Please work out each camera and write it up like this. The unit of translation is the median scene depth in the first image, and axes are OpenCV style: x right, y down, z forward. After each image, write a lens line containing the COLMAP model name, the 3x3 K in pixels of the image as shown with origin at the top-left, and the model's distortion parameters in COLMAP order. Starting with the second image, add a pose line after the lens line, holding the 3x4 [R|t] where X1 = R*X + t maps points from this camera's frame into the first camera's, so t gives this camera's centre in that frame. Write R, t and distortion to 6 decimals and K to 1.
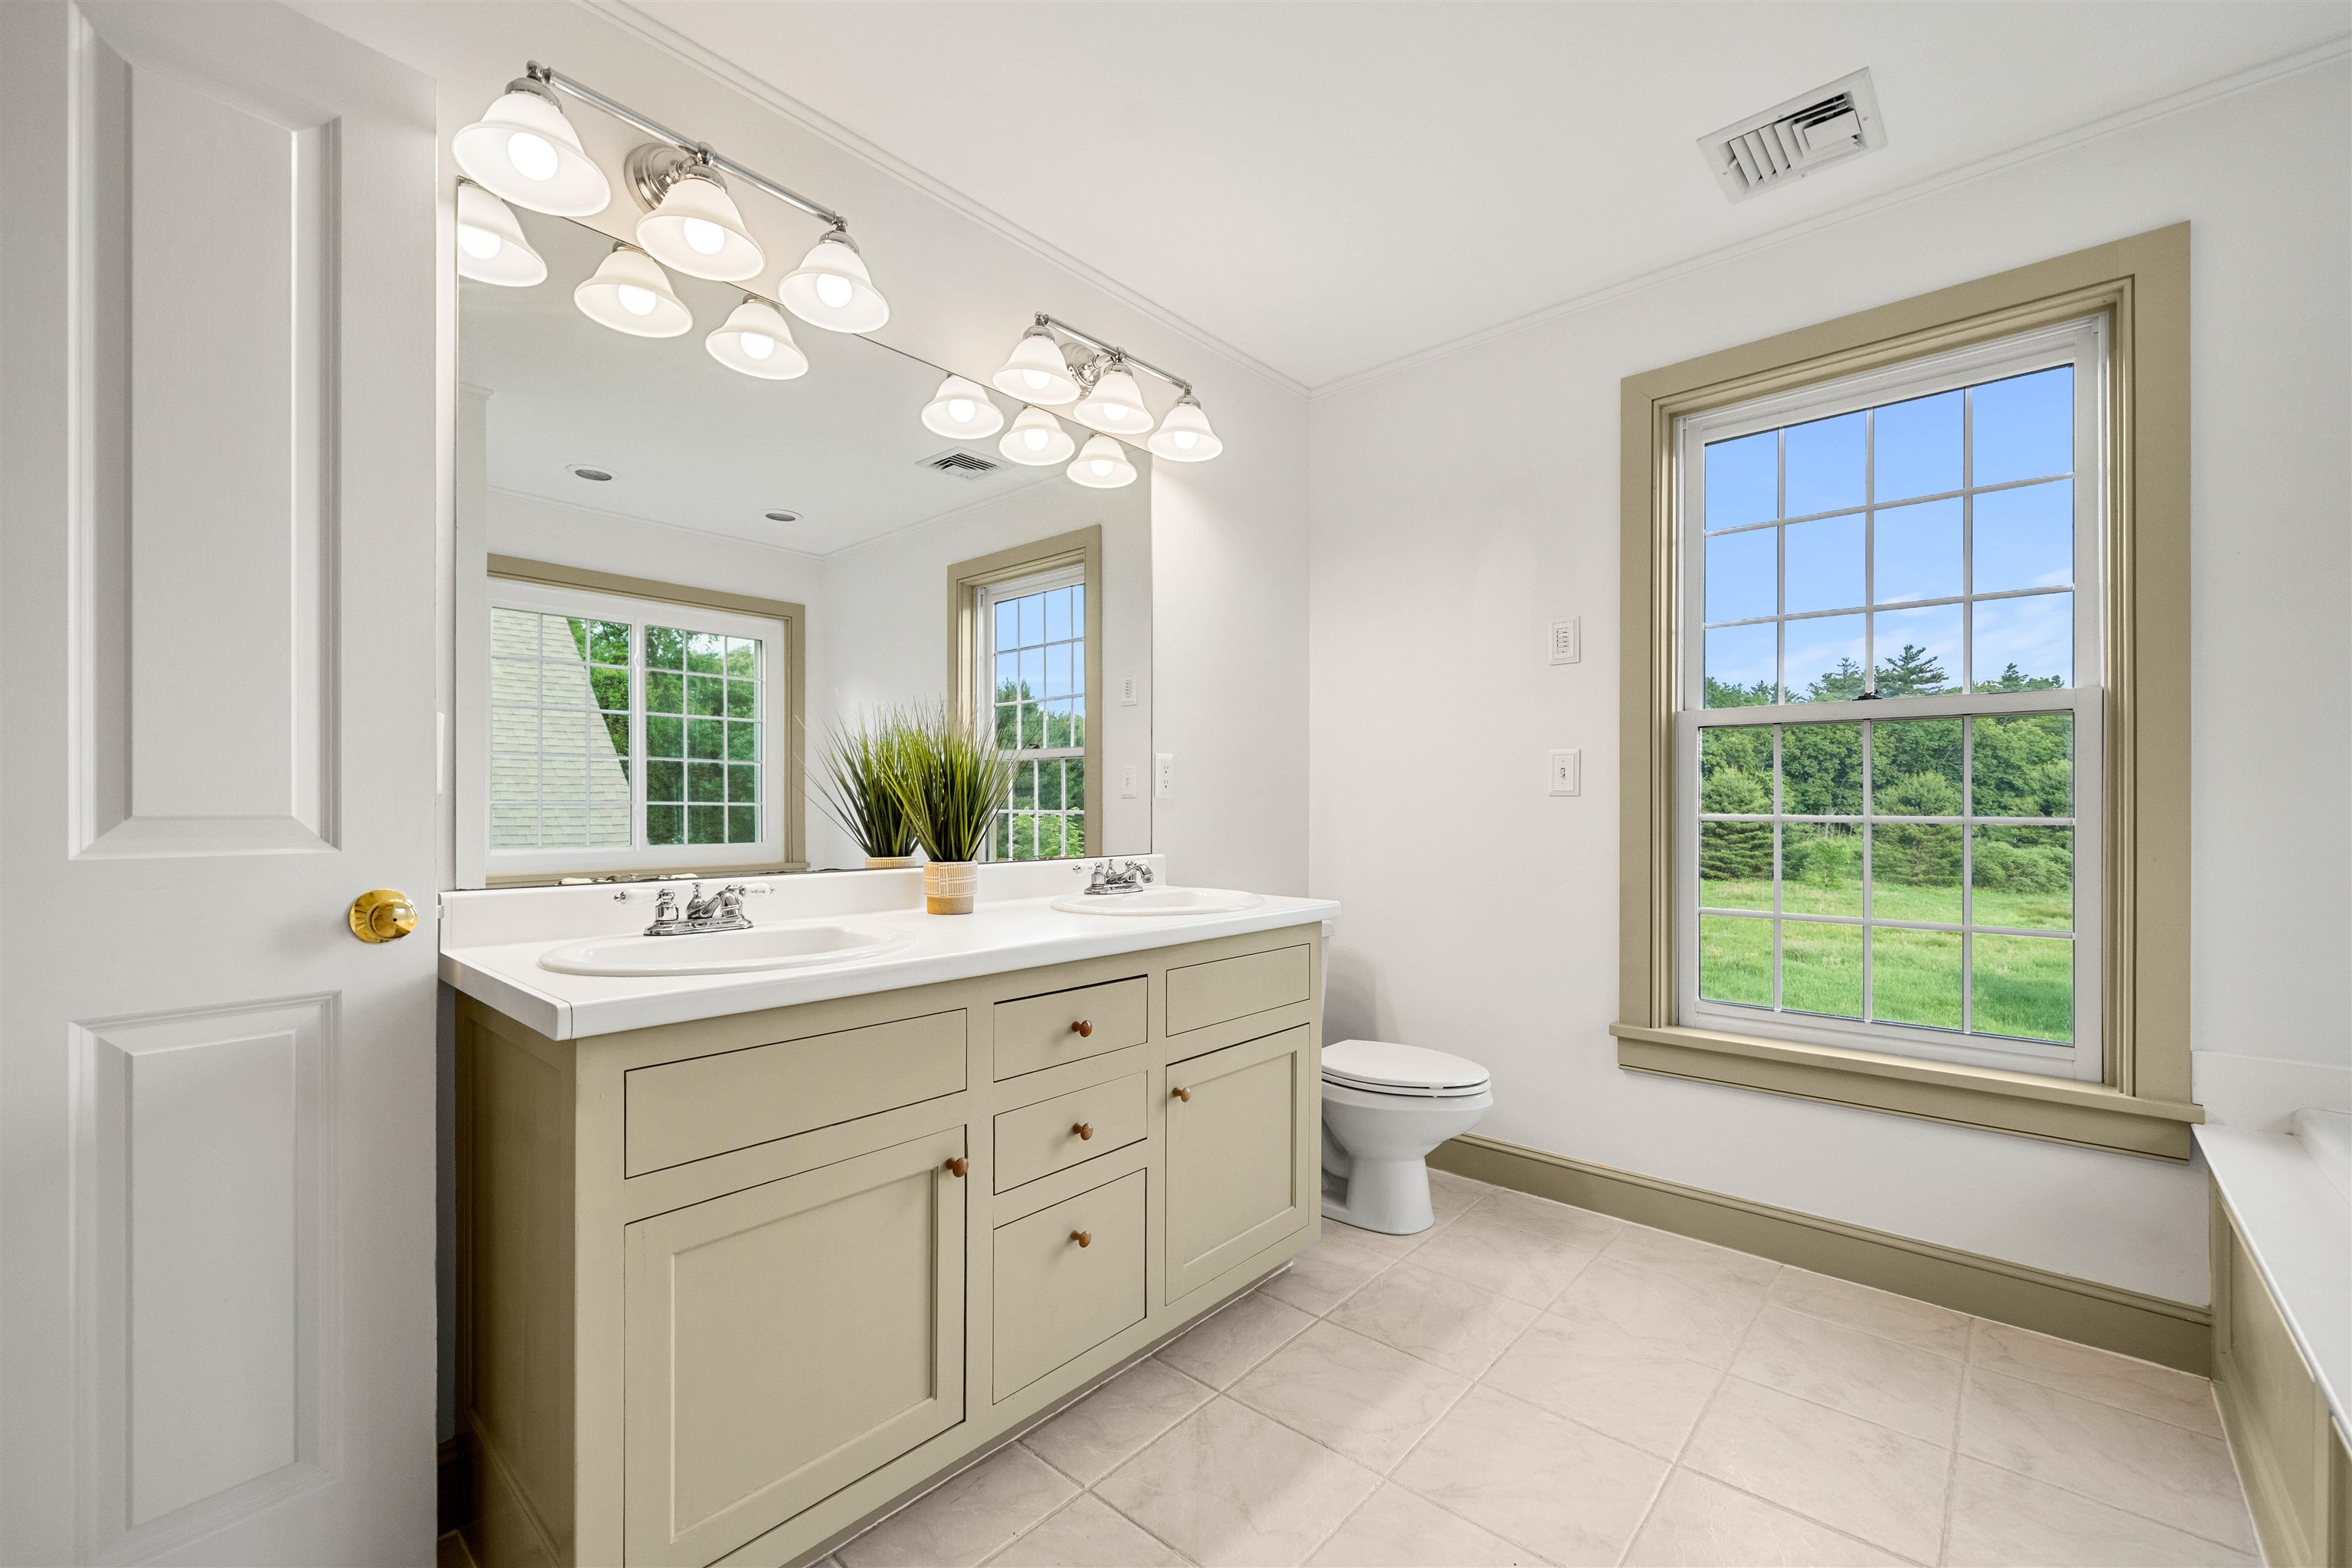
lens RADIAL K [[950.6, 0, 1100.0], [0, 950.6, 797.4], [0, 0, 1]] dist [0.001339, -0.007303]
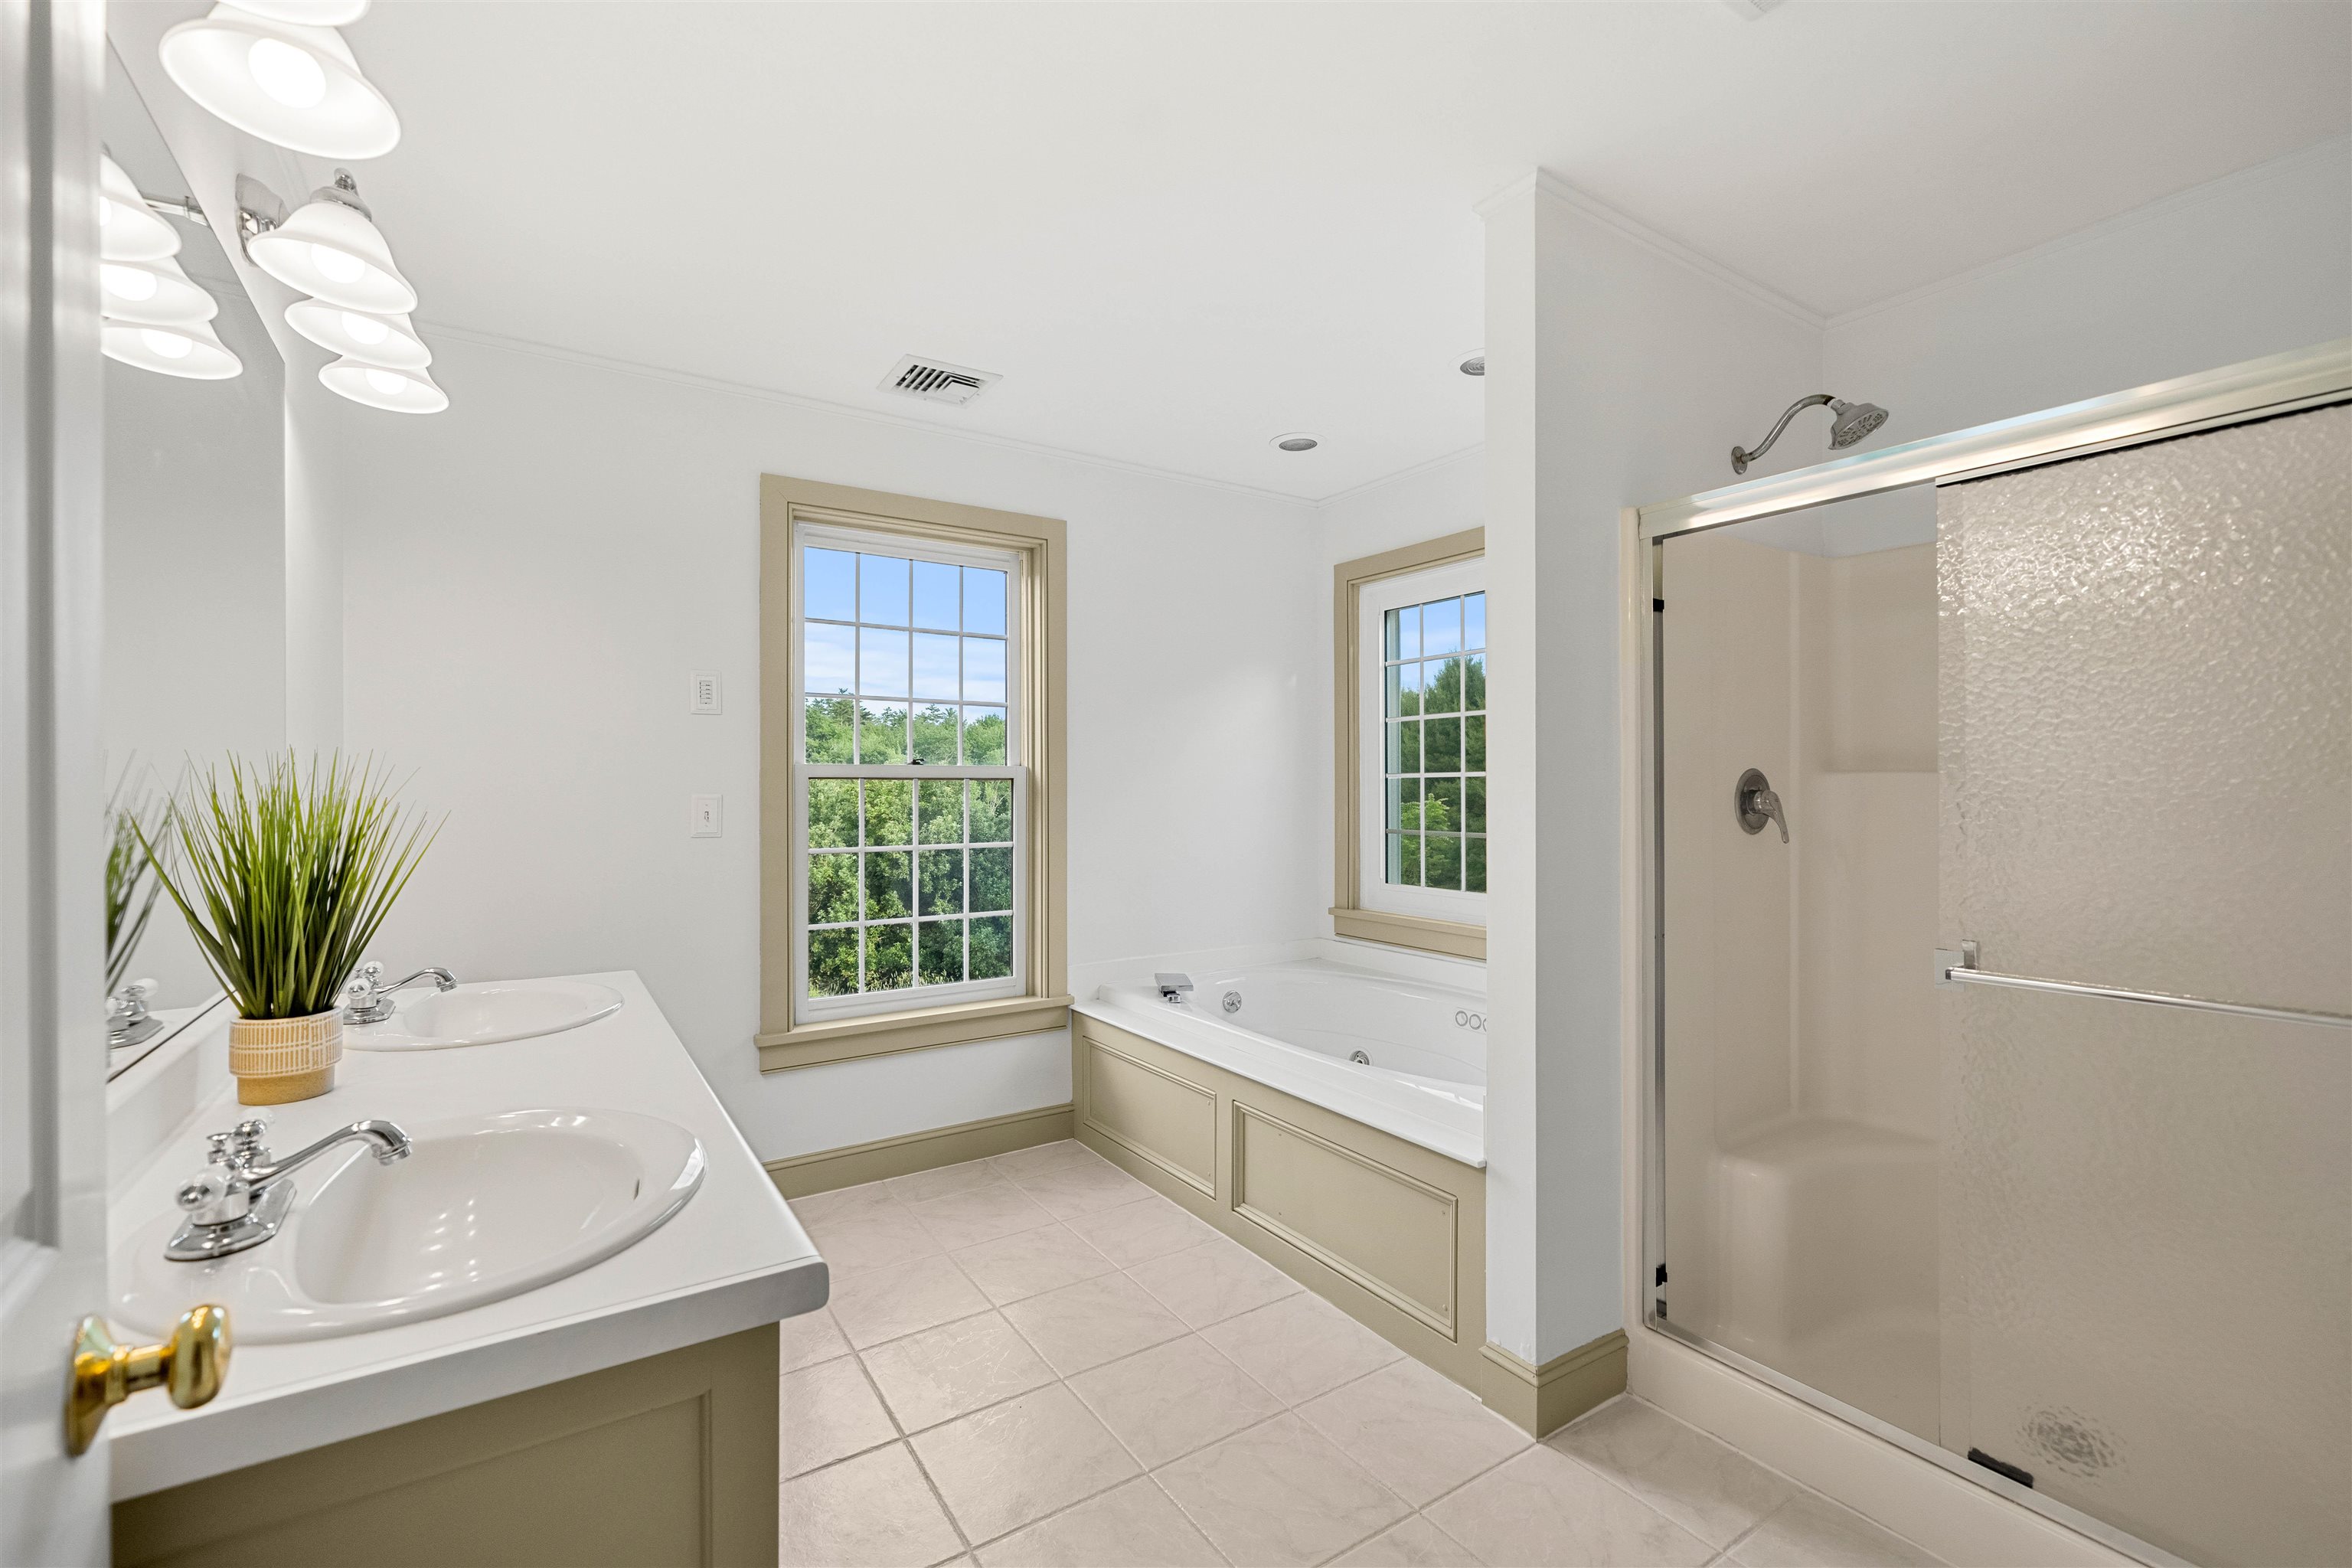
lens RADIAL K [[1023.3, 0, 1176.0], [0, 1023.3, 784.0], [0, 0, 1]] dist [-0.000263, 0.000164]
pose [[0.213380, 0.002887, 0.976965, -0.691251], [-0.003055, 0.999993, -0.002288, -0.079896], [-0.976965, -0.002496, 0.213387, 0.313274]]
